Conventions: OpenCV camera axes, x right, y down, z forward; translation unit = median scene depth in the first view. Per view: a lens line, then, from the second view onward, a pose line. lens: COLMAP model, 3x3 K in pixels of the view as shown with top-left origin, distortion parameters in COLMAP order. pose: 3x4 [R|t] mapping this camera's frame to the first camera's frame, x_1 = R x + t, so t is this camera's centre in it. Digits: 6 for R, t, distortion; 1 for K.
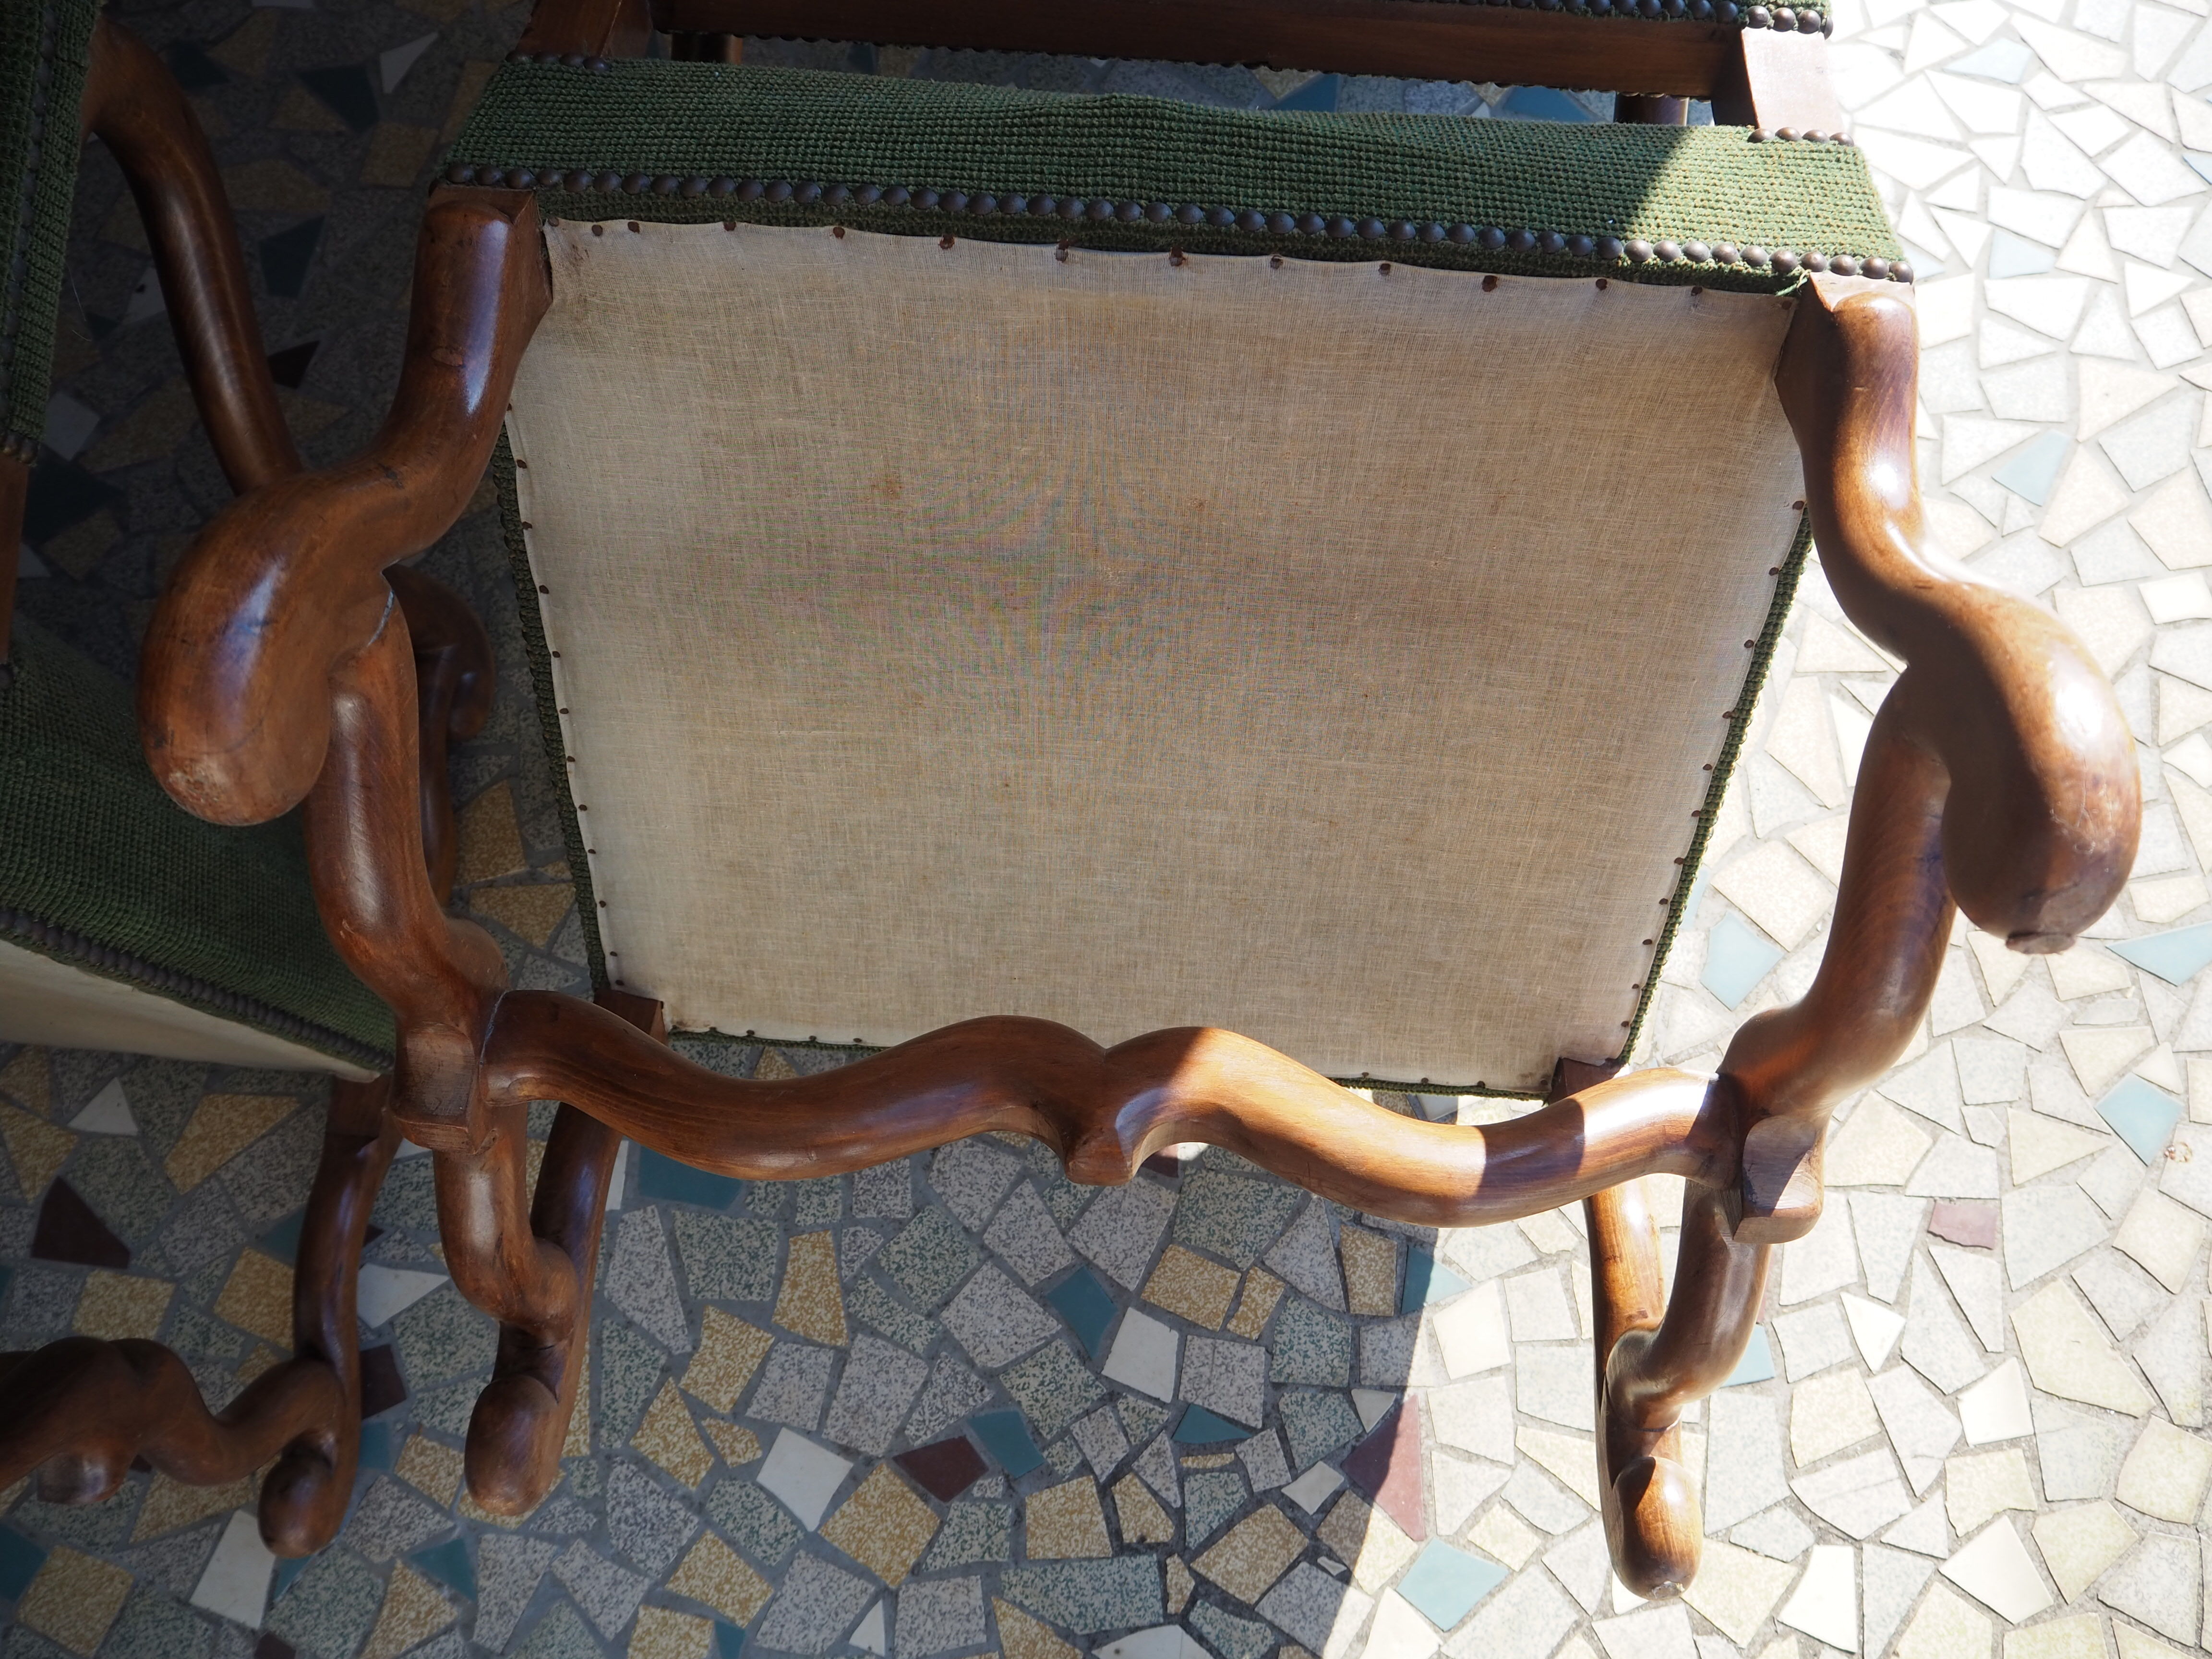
lens RADIAL K [[1843.7, 0, 1099.4], [0, 1843.7, 824.0], [0, 0, 1]] dist [-0.057404, 0.023512]
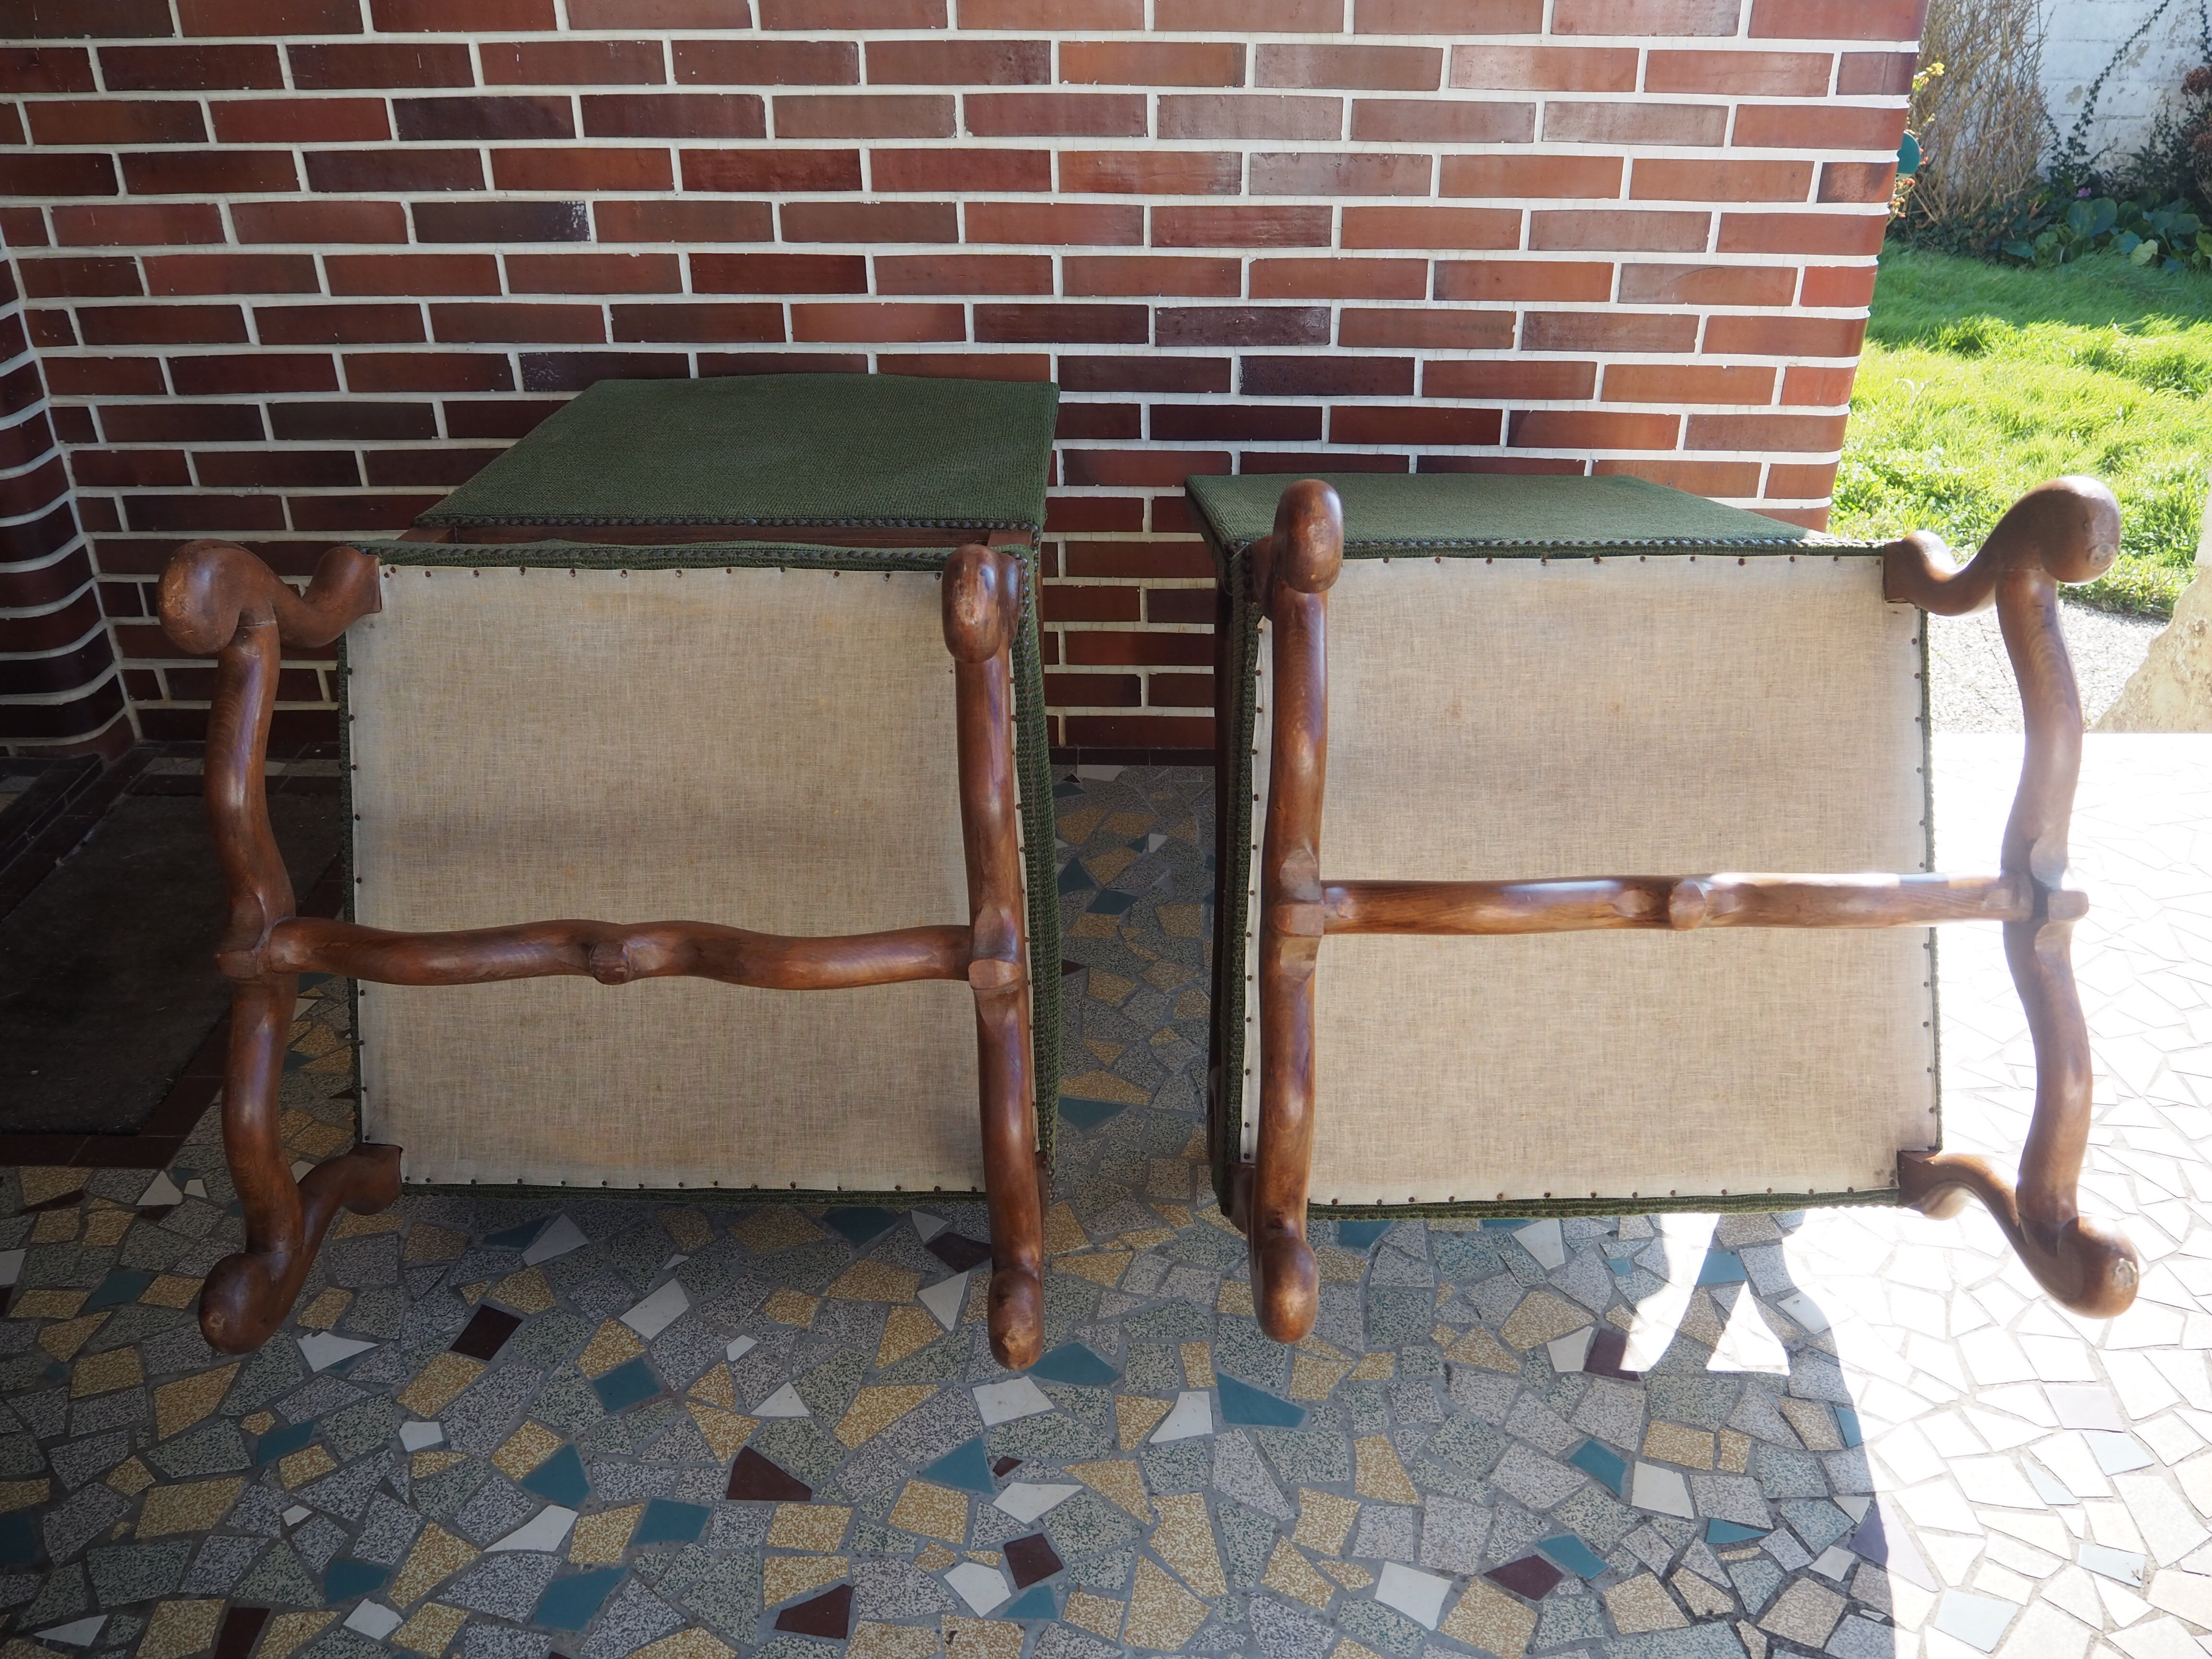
lens RADIAL K [[1843.7, 0, 1113.9], [0, 1843.7, 830.3], [0, 0, 1]] dist [-0.057404, 0.023512]
pose [[0.995695, -0.051784, 0.076879, -0.411411], [0.090919, 0.707086, -0.701258, 0.802032], [-0.018046, 0.705229, 0.708750, -0.166096]]
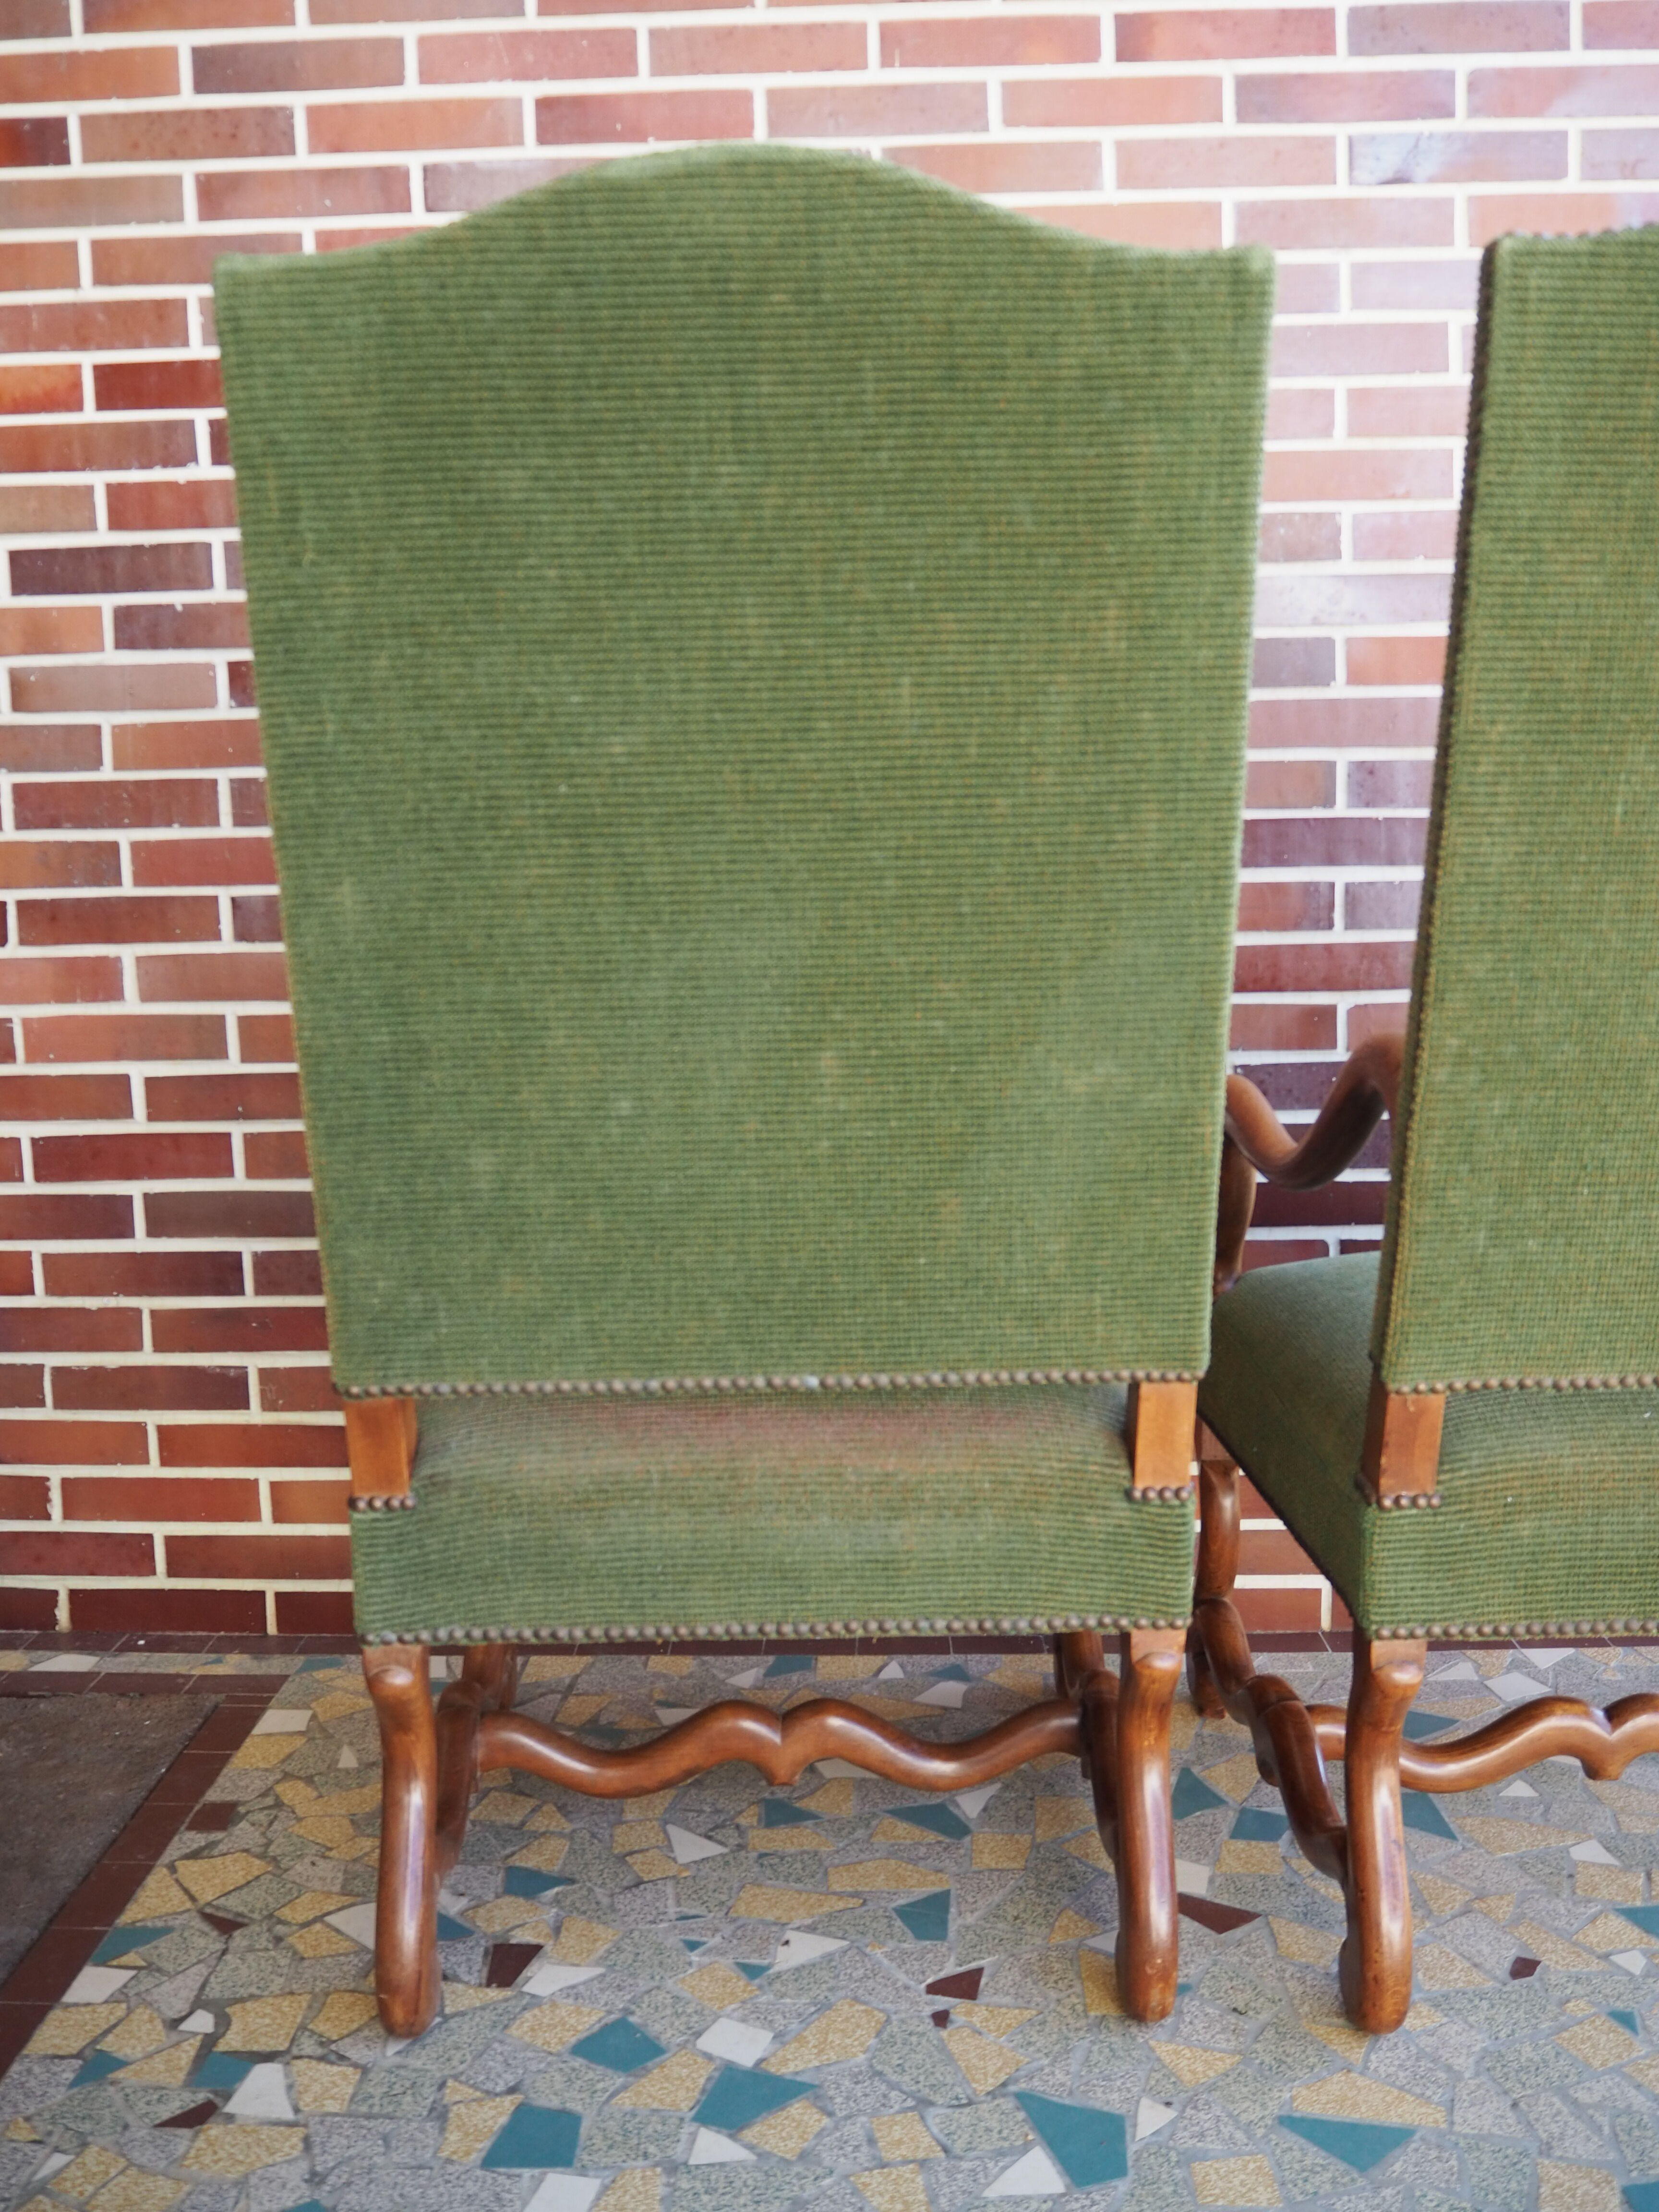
lens RADIAL K [[1843.7, 0, 821.4], [0, 1843.7, 1103.4], [0, 0, 1]] dist [-0.057404, 0.023512]
pose [[0.996651, -0.032836, 0.074896, -0.668427], [0.081759, 0.380364, -0.921216, 0.528610], [0.001761, 0.924254, 0.381774, 0.227932]]
